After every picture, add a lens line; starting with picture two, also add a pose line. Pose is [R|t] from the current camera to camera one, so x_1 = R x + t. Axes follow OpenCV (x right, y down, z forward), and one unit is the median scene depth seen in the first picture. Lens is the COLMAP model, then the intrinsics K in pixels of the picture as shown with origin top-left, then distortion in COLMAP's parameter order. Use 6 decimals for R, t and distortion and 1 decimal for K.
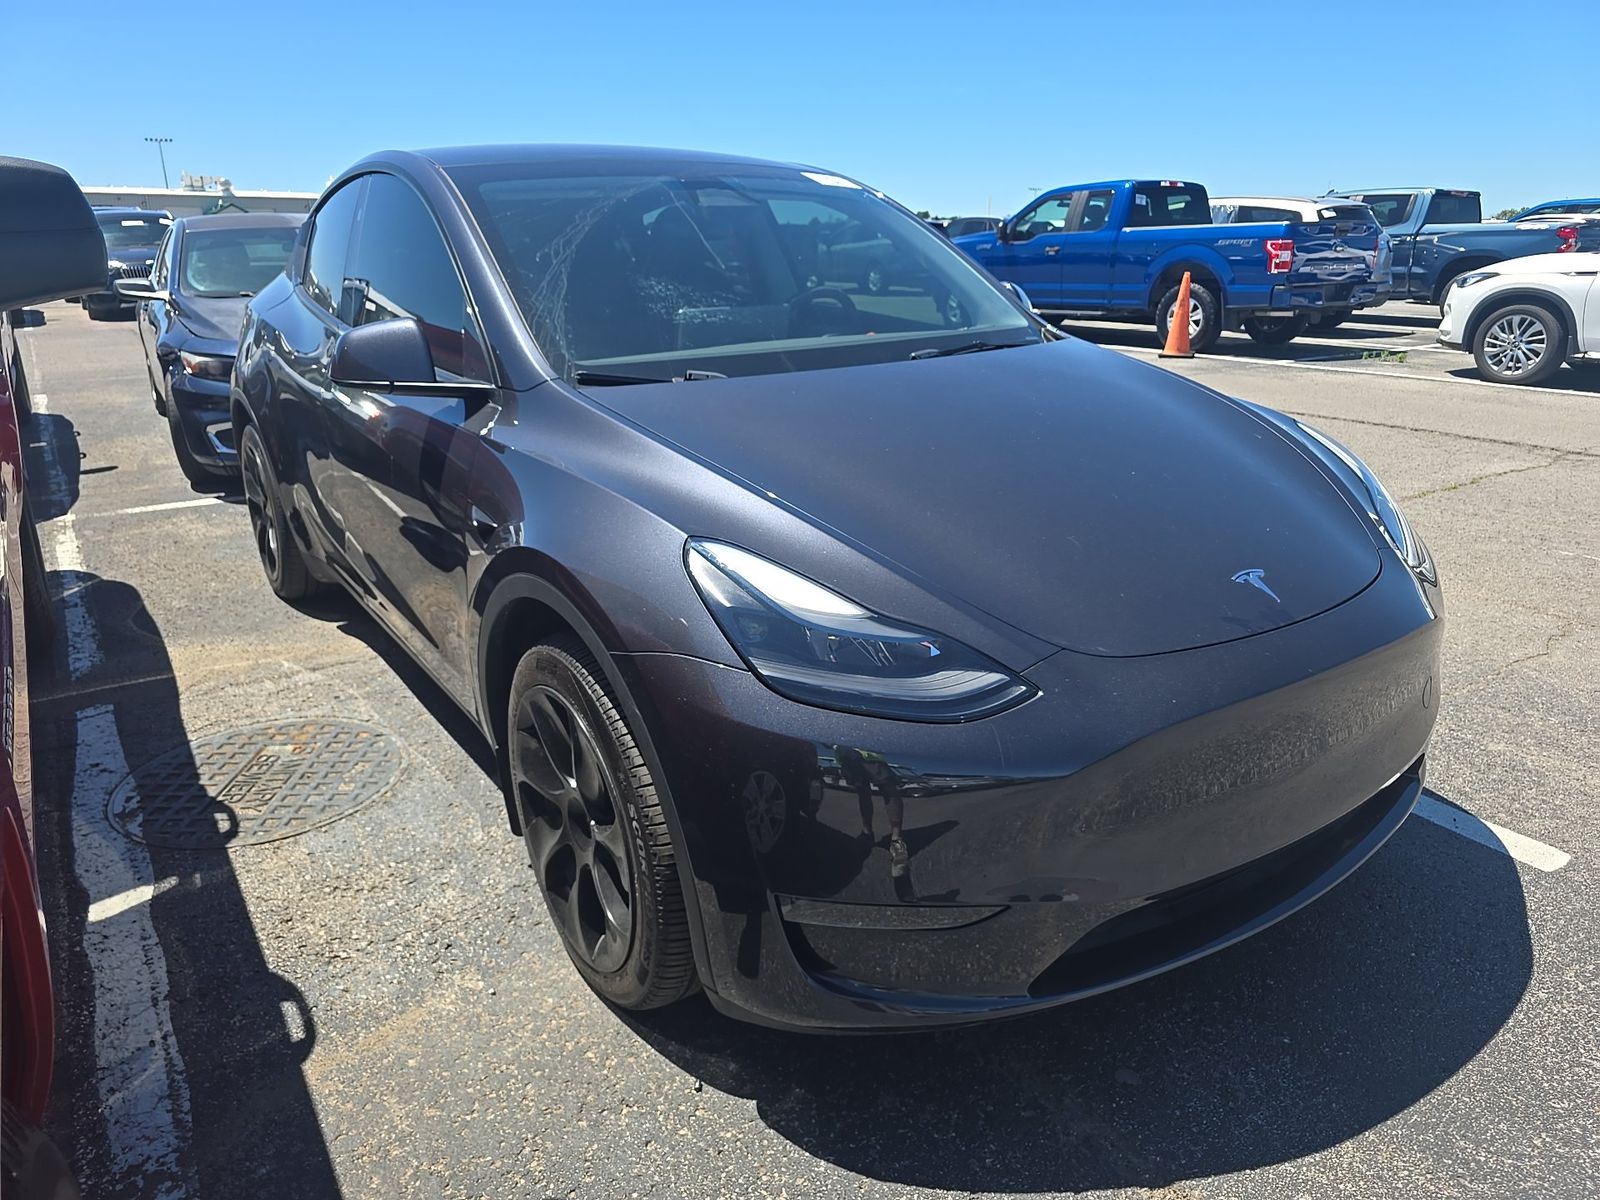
lens RADIAL K [[1074.5, 0, 800.0], [0, 1074.5, 600.0], [0, 0, 1]] dist [0.059939, -0.055935]
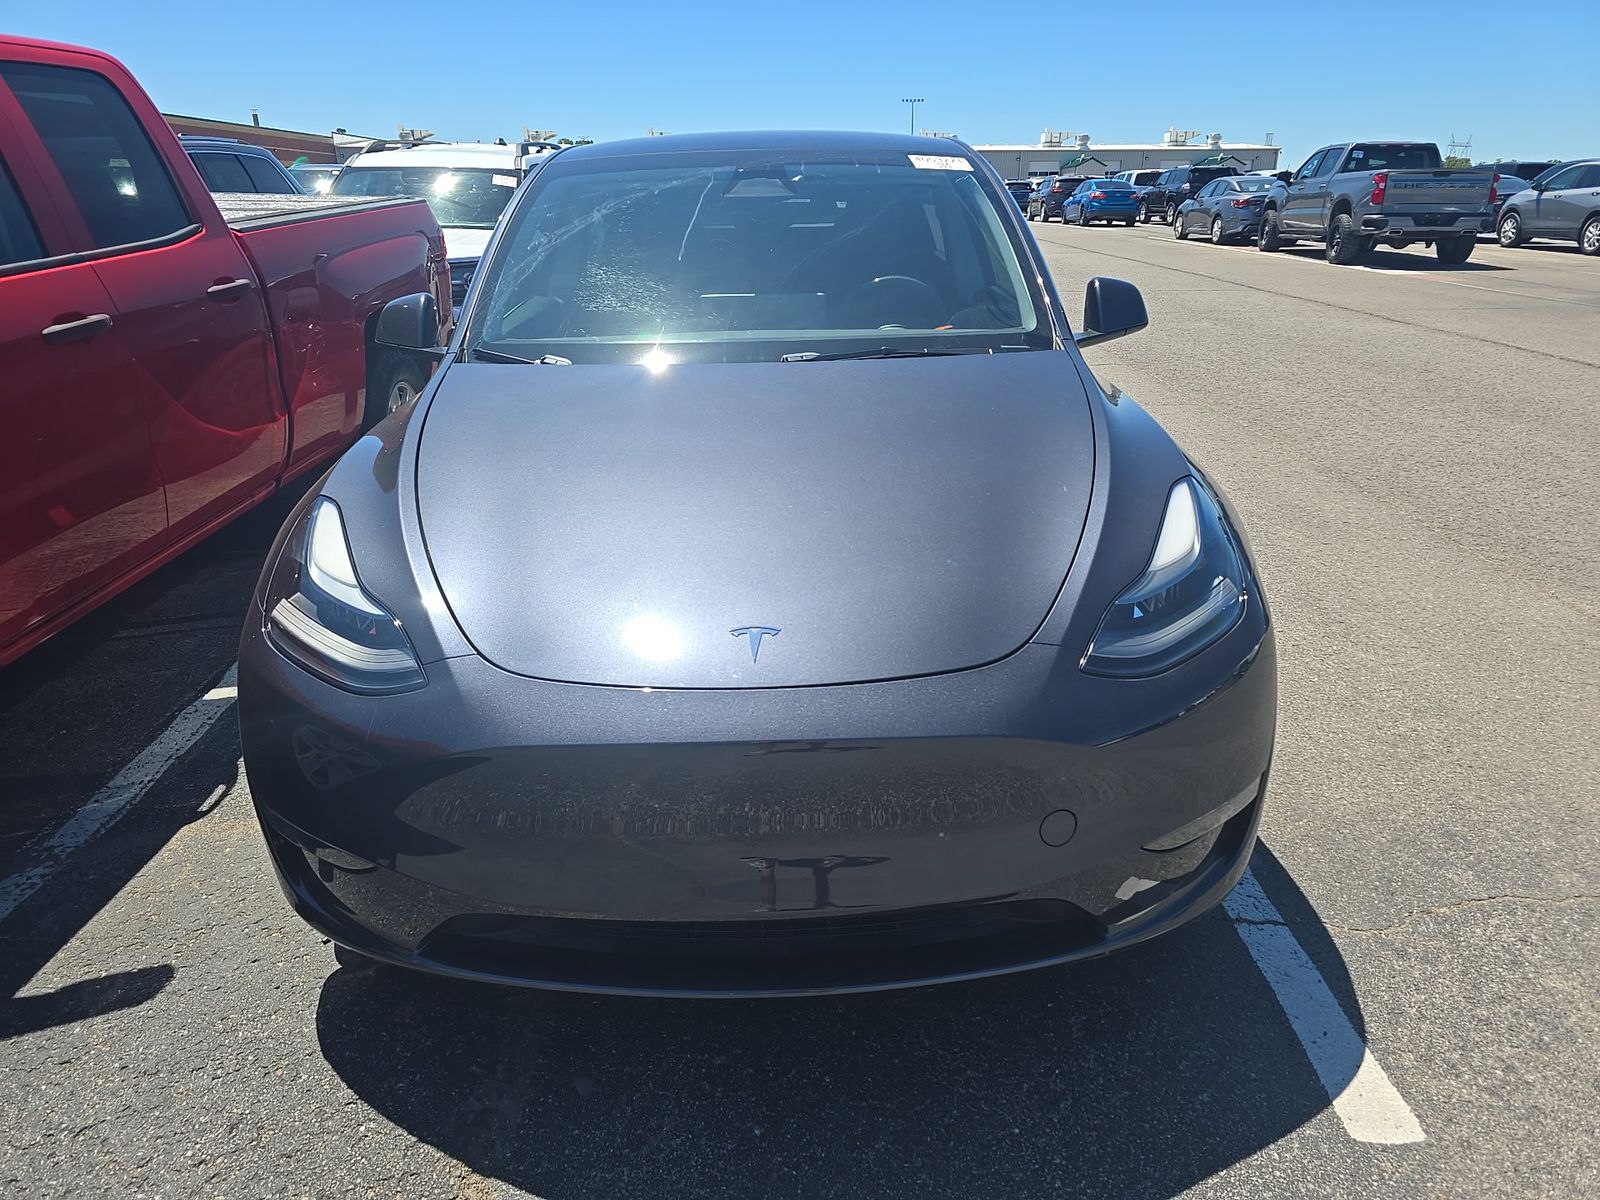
lens RADIAL K [[1062.9, 0, 800.0], [0, 1062.9, 600.0], [0, 0, 1]] dist [0.033121, 0.000780]
pose [[0.826868, 0.201978, -0.524875, 0.644756], [-0.177359, 0.979310, 0.097445, -0.101860], [0.533698, 0.012517, 0.845583, 0.178312]]
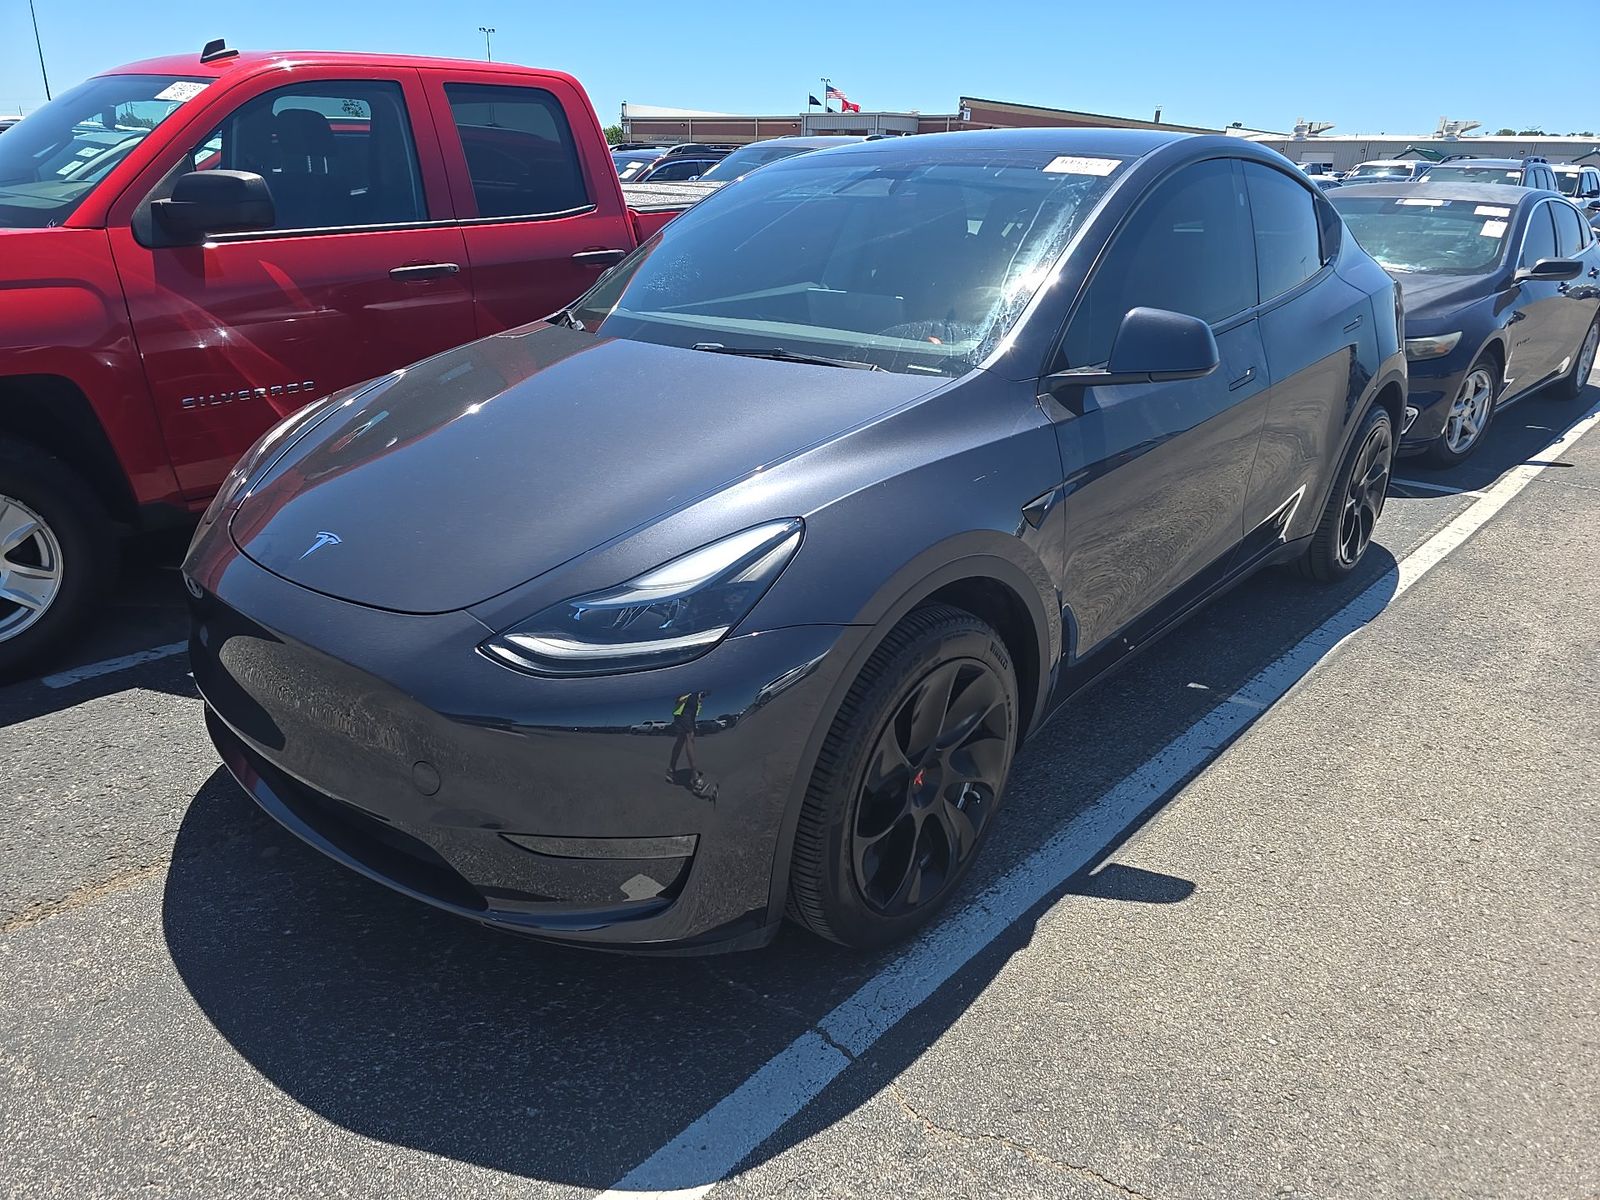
lens RADIAL K [[1074.5, 0, 800.0], [0, 1074.5, 600.0], [0, 0, 1]] dist [0.059939, -0.055935]
pose [[0.240889, 0.363787, -0.899795, 1.116146], [-0.332435, 0.901943, 0.275657, -0.312419], [0.911844, 0.232721, 0.338203, 0.763161]]
